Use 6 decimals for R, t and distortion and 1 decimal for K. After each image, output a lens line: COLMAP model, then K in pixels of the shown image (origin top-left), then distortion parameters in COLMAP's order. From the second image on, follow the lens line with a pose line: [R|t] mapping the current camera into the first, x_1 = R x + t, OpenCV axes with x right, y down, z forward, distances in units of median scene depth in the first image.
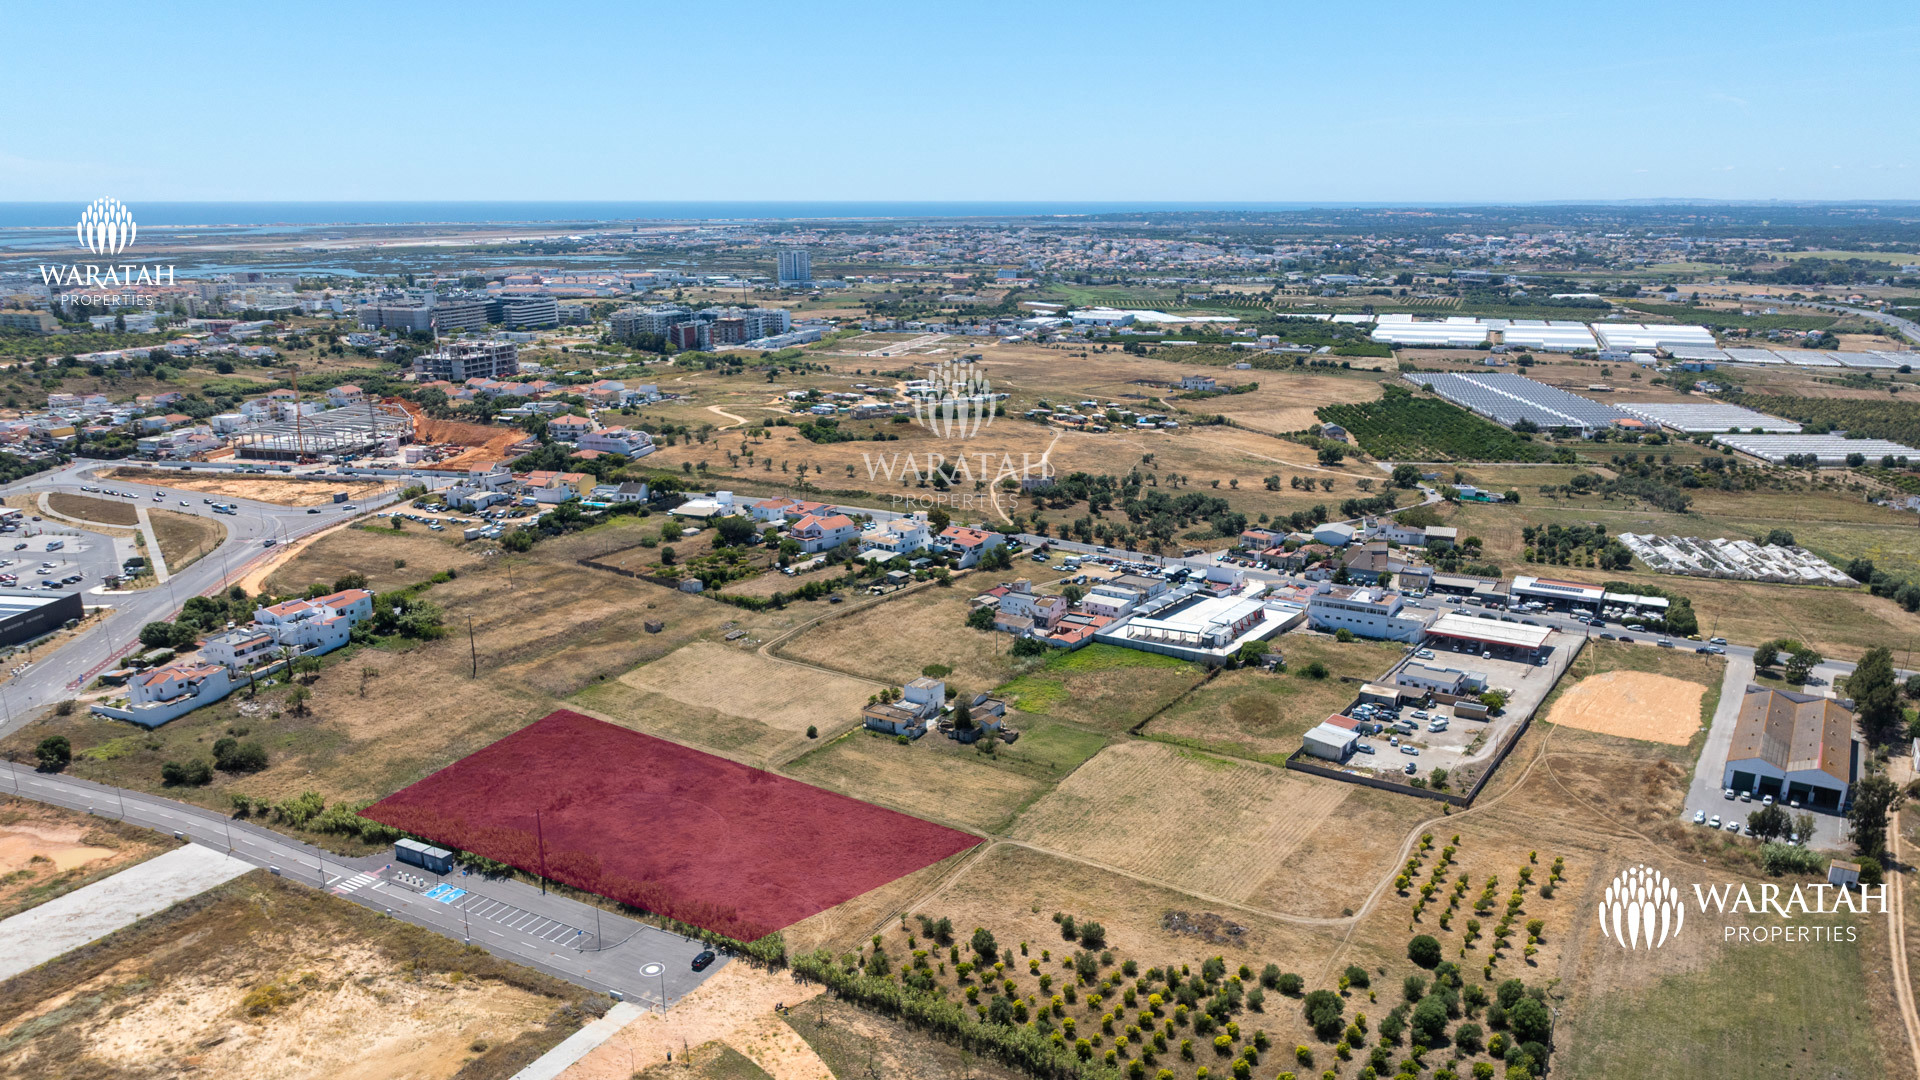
lens RADIAL K [[1438.6, 0, 921.2], [0, 1438.6, 542.5], [0, 0, 1]] dist [0.031677, -0.071279]
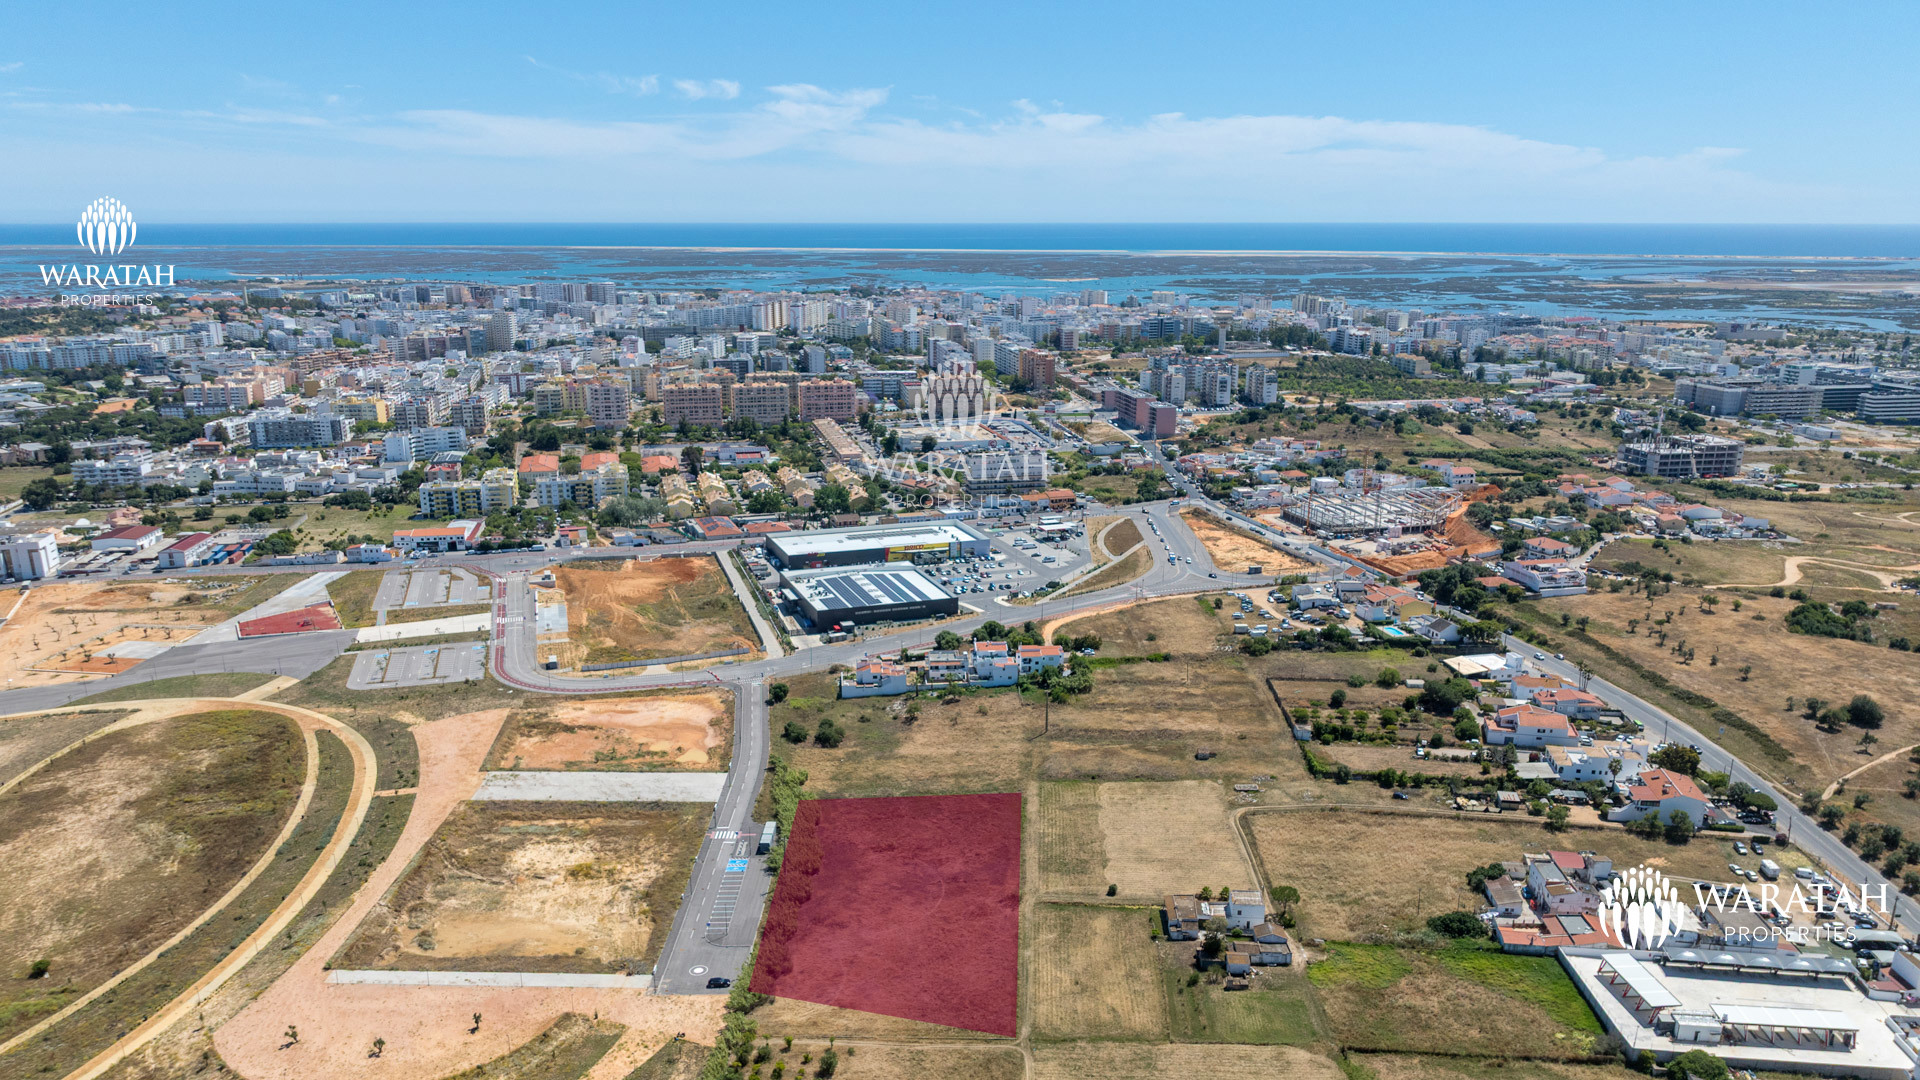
lens RADIAL K [[1343.3, 0, 923.1], [0, 1343.3, 620.2], [0, 0, 1]] dist [0.027772, -0.046430]
pose [[0.476391, 0.249257, -0.843162, 0.638433], [-0.205145, 0.964017, 0.169077, -0.196060], [0.854966, 0.092424, 0.510383, 0.366133]]
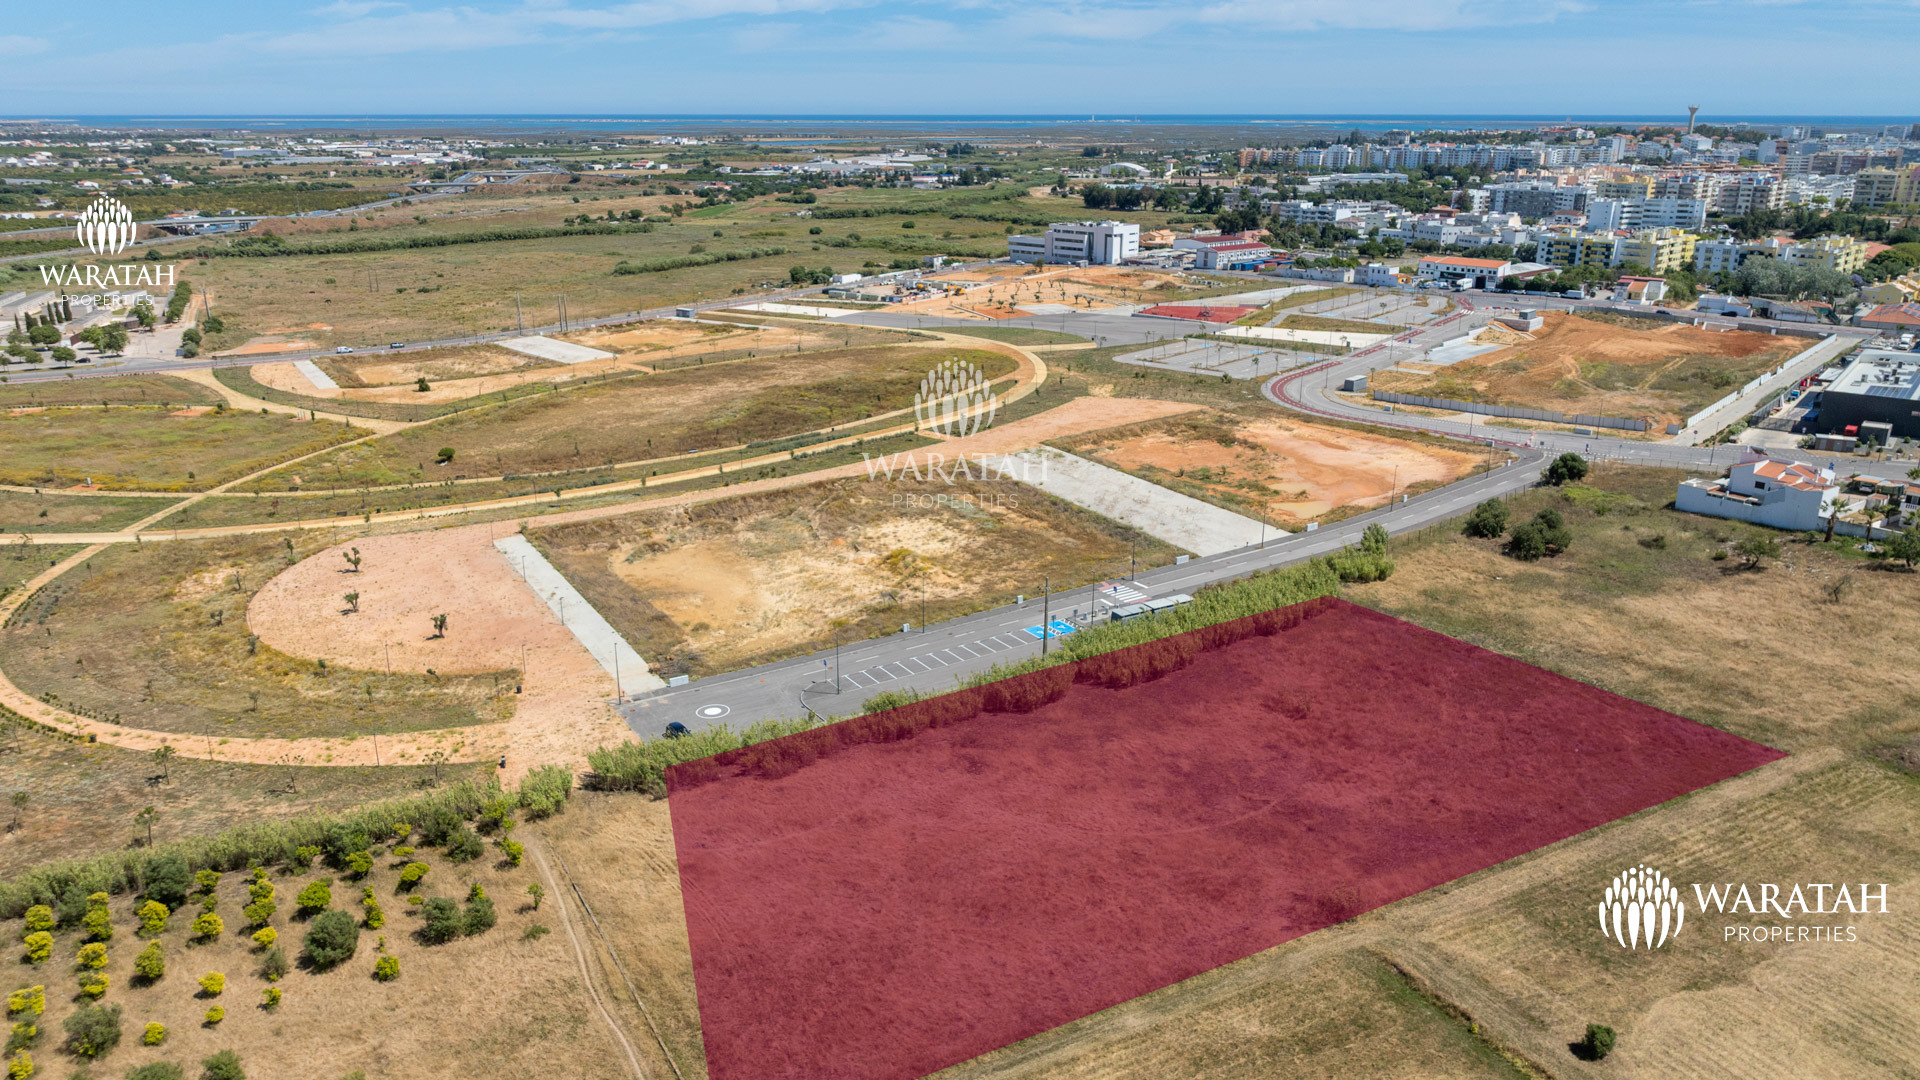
lens RADIAL K [[1354.2, 0, 949.4], [0, 1354.2, 530.6], [0, 0, 1]] dist [0.026620, -0.050855]
pose [[-0.488653, 0.262766, -0.831969, 0.216663], [-0.205850, 0.891927, 0.402607, -0.062180], [0.847847, 0.367996, -0.381753, 0.956484]]
